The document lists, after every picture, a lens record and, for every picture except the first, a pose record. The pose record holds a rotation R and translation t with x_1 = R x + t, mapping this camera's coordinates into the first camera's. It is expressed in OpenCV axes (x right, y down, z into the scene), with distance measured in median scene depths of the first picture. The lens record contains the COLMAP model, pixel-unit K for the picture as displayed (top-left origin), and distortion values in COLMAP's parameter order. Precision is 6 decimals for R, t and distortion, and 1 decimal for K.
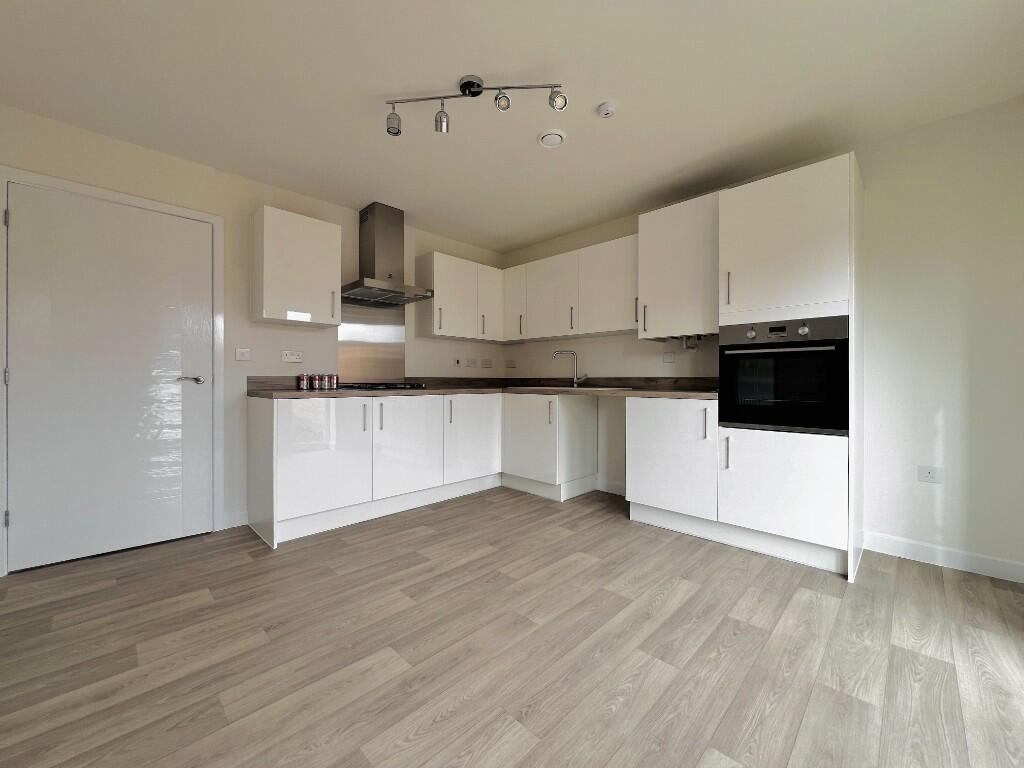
lens RADIAL K [[409.3, 0, 513.9], [0, 409.3, 380.5], [0, 0, 1]] dist [0.000165, 0.000209]
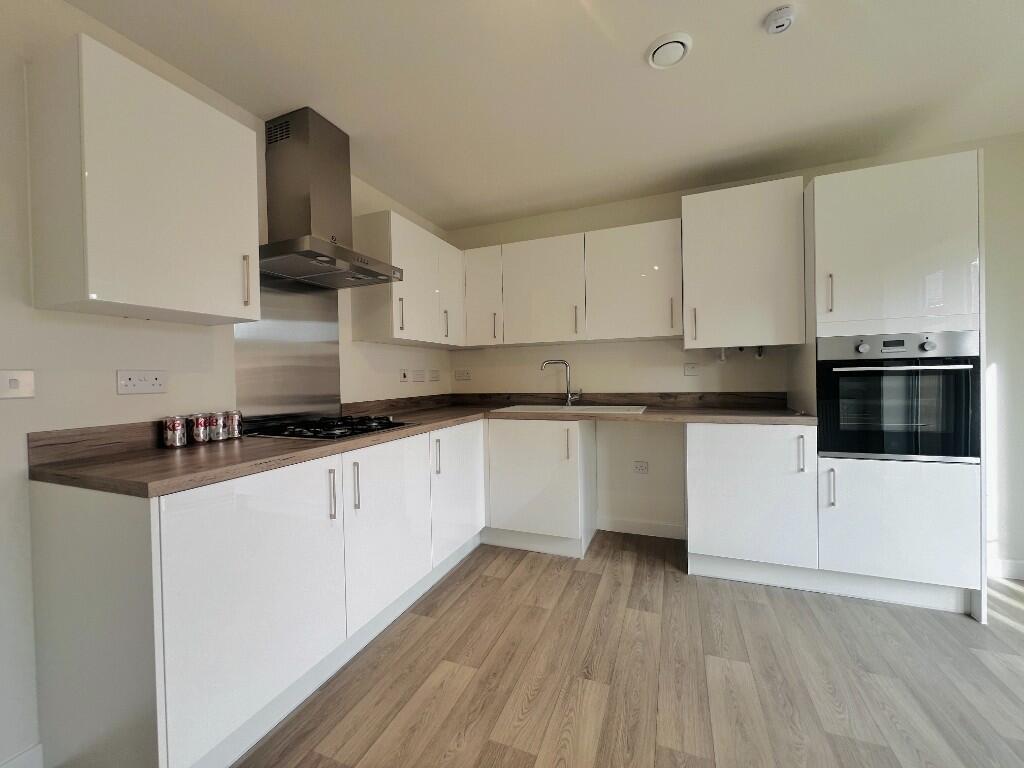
lens RADIAL K [[409.3, 0, 513.9], [0, 409.3, 380.5], [0, 0, 1]] dist [0.000165, 0.000209]
pose [[0.921052, -0.025532, 0.388601, -0.315691], [0.023200, 0.999674, 0.010692, -0.053604], [-0.388747, -0.000833, 0.921344, 0.369602]]
